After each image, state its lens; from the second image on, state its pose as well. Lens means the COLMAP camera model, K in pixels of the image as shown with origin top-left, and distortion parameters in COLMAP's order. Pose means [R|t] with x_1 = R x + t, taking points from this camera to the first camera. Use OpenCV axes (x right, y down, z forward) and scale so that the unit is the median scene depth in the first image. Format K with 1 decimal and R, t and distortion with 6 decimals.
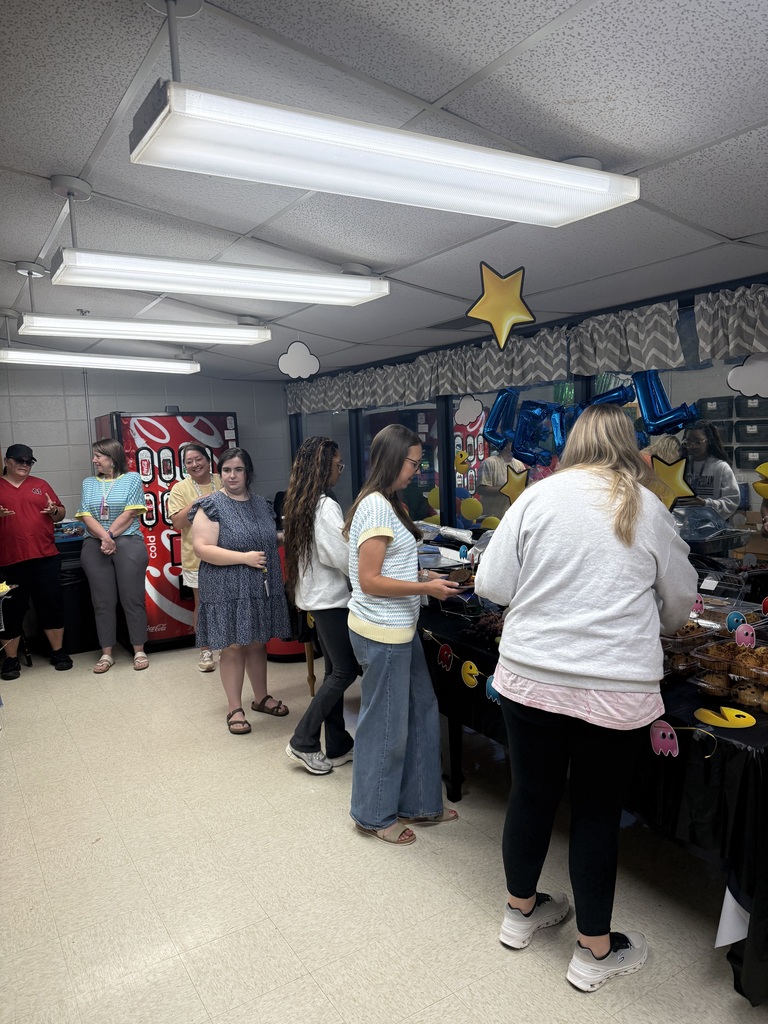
lens RADIAL K [[728.6, 0, 382.2], [0, 728.6, 512.4], [0, 0, 1]] dist [0.043876, -0.049859]
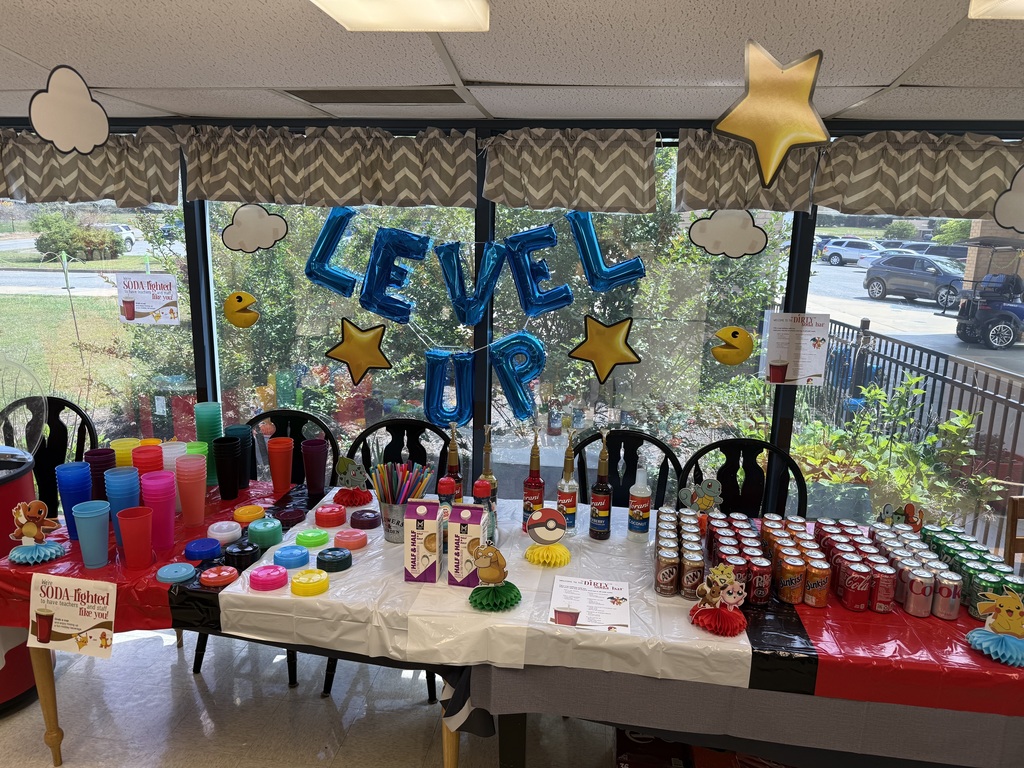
lens RADIAL K [[728.6, 0, 512.0], [0, 728.6, 392.1], [0, 0, 1]] dist [0.043876, -0.049859]
pose [[0.631047, -0.113437, 0.767406, -0.346613], [0.026797, 0.991848, 0.124578, -0.097537], [-0.775281, -0.058050, 0.628943, 0.553228]]
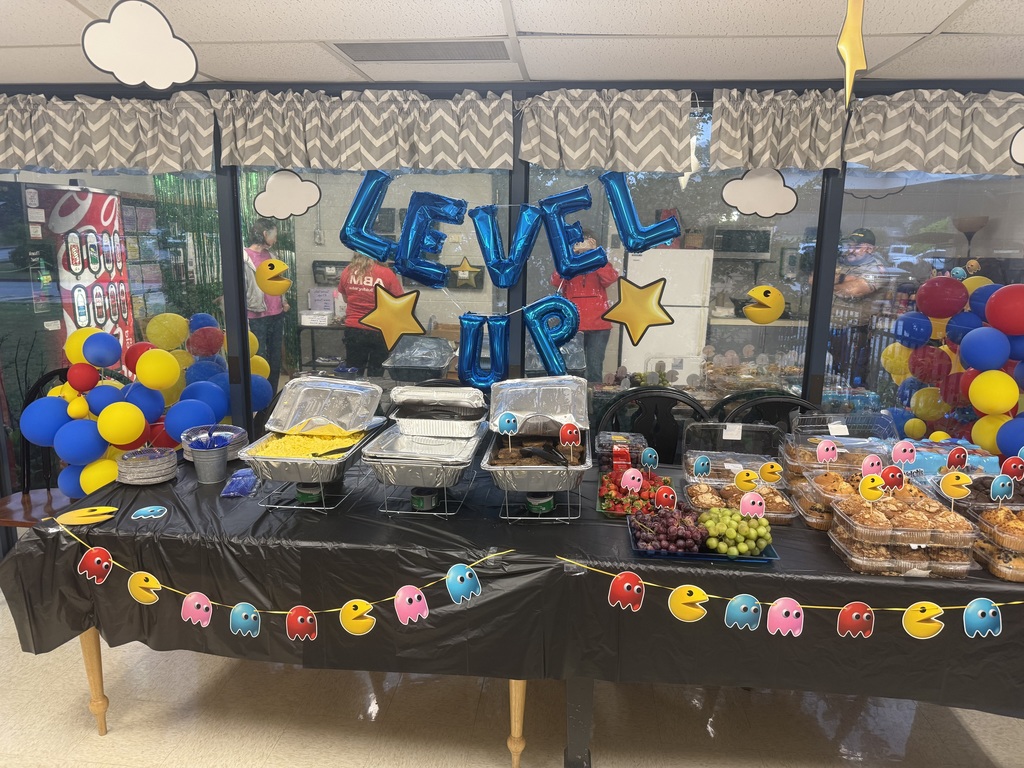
lens RADIAL K [[728.6, 0, 511.1], [0, 728.6, 389.4], [0, 0, 1]] dist [0.043876, -0.049859]
pose [[0.606335, -0.105751, 0.788147, -0.400570], [0.036645, 0.993781, 0.105151, -0.040838], [-0.794365, -0.034875, 0.606439, 0.601757]]
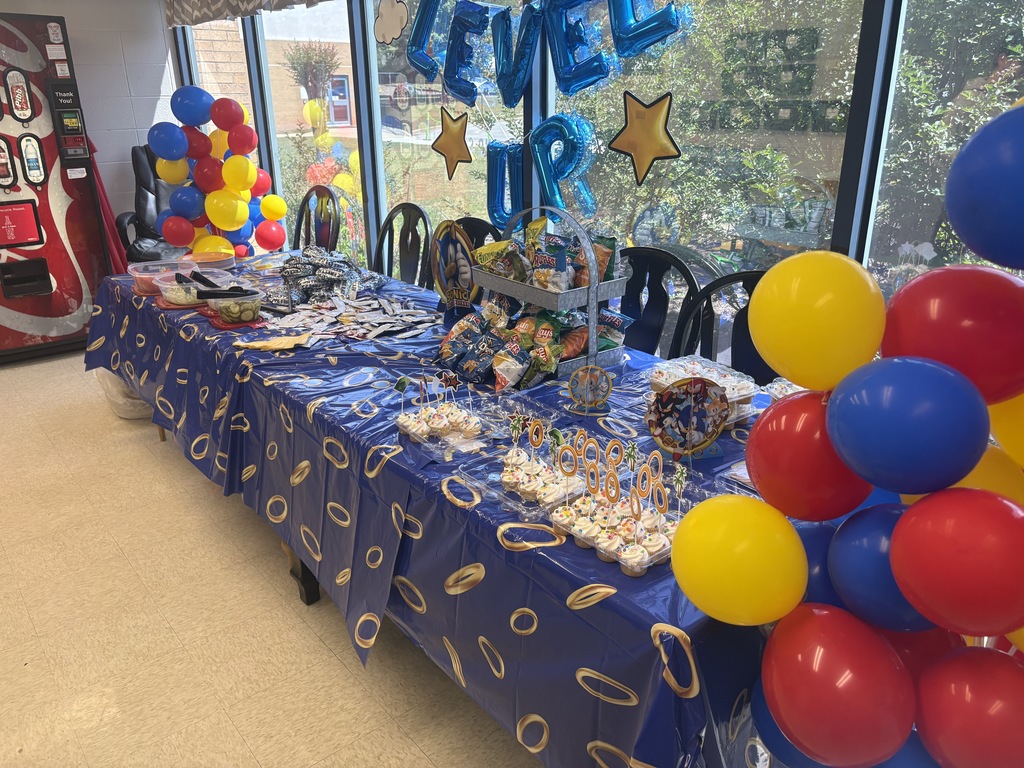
lens RADIAL K [[786.4, 0, 519.0], [0, 786.4, 387.8], [0, 0, 1]] dist [0.001957, -0.017864]
pose [[0.989834, -0.018711, 0.140989, 0.174431], [-0.017931, 0.966981, 0.254217, 0.003276], [-0.141091, -0.254161, 0.956815, 0.282857]]
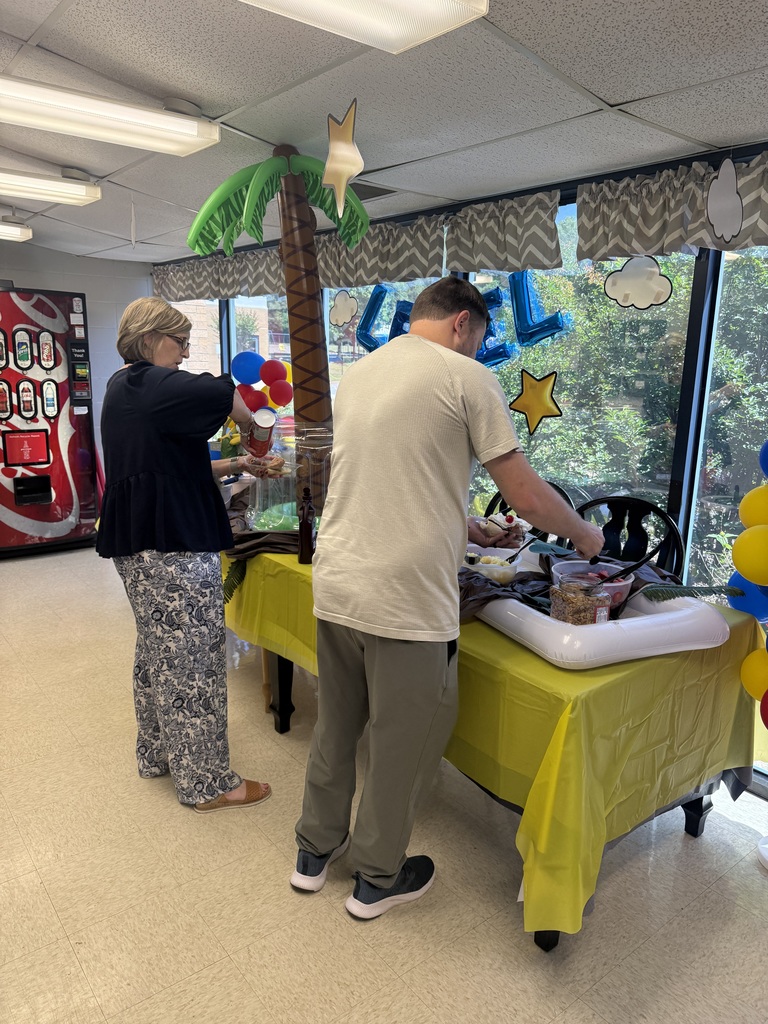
lens RADIAL K [[728.6, 0, 389.6], [0, 728.6, 512.4], [0, 0, 1]] dist [0.043876, -0.049859]
pose [[0.990578, 0.038654, 0.131384, 0.091408], [-0.053480, 0.992351, 0.111264, 0.009419], [-0.126078, -0.117243, 0.985068, 0.100361]]
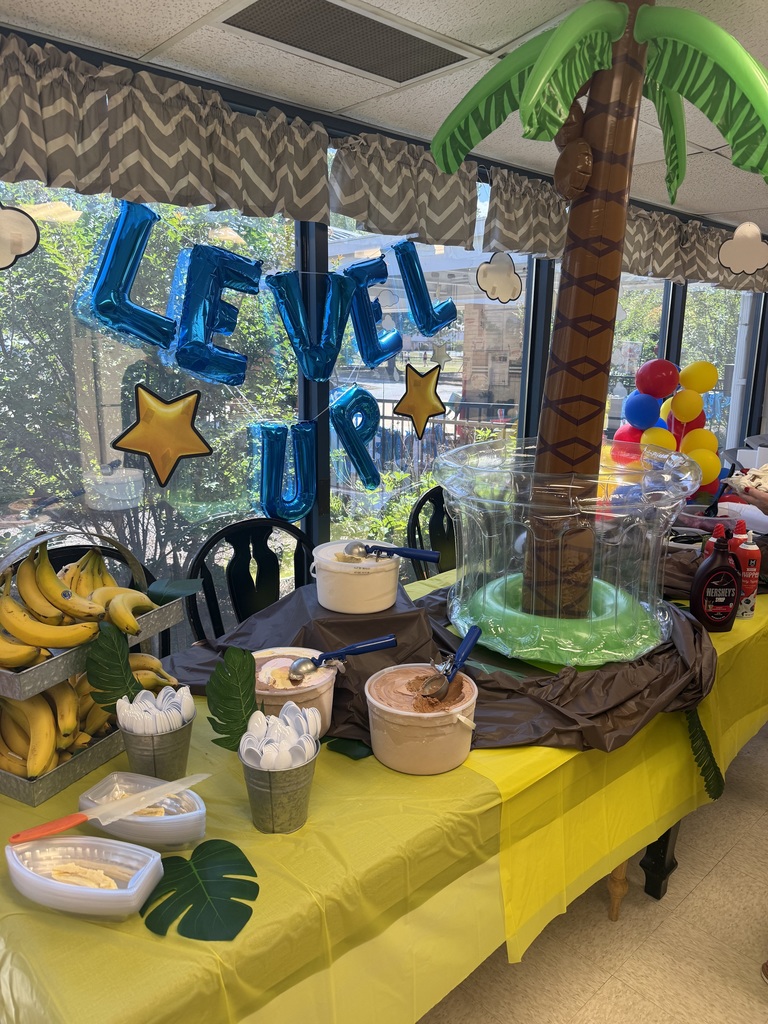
lens RADIAL K [[755.3, 0, 387.1], [0, 755.3, 510.5], [0, 0, 1]] dist [-0.014205, 0.004710]
pose [[-0.194908, -0.166513, 0.966584, -0.406034], [0.090359, 0.978245, 0.186742, -0.077302], [-0.976650, 0.123737, -0.175622, 1.209191]]
